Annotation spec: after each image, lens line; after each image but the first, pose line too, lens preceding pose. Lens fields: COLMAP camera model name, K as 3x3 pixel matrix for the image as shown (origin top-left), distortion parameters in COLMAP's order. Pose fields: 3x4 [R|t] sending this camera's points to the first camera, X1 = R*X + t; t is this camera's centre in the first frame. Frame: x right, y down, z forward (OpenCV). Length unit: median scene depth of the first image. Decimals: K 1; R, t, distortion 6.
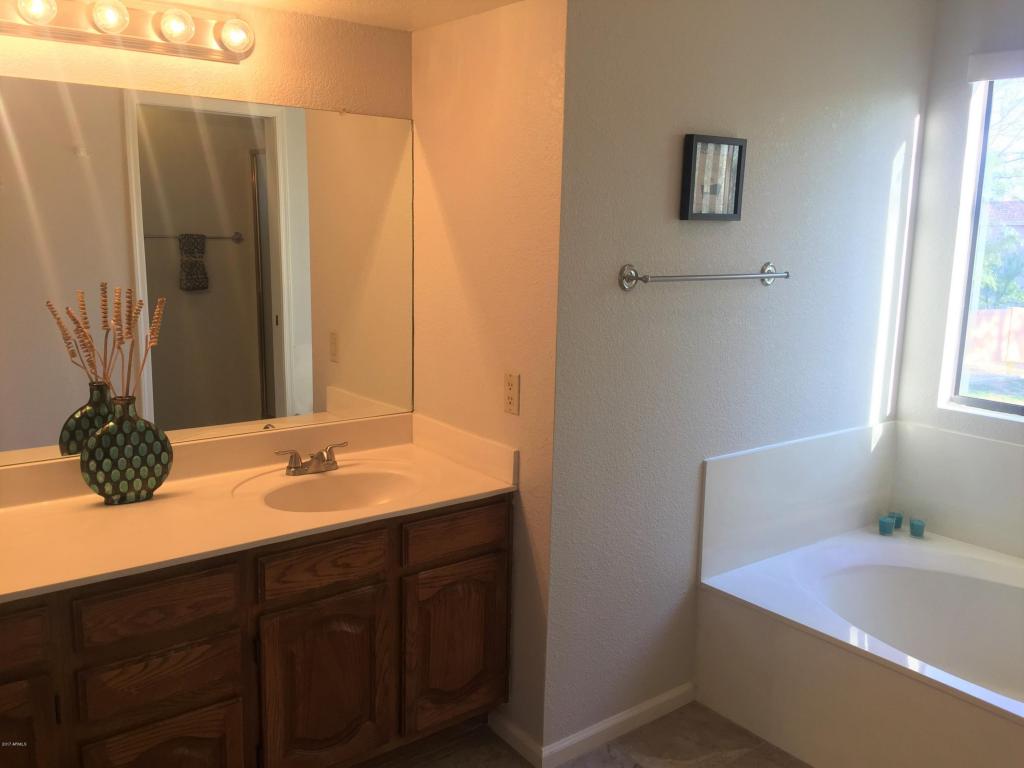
lens RADIAL K [[870.6, 0, 493.3], [0, 870.6, 374.8], [0, 0, 1]] dist [0.081278, -0.124754]
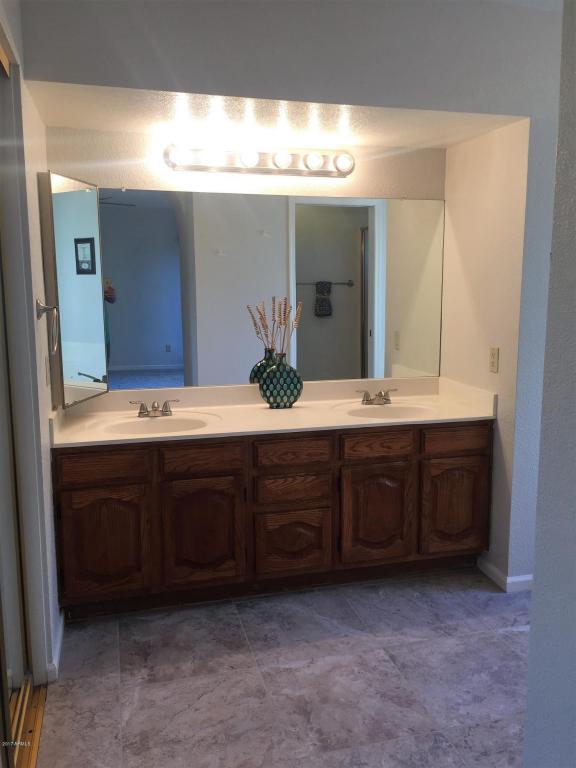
lens RADIAL K [[652.9, 0, 294.1], [0, 652.9, 379.7], [0, 0, 1]] dist [0.081278, -0.124754]
pose [[0.928609, 0.033811, -0.369516, 0.141472], [-0.042839, 0.998950, -0.016249, 0.103339], [0.368578, 0.030919, 0.929082, -0.324836]]
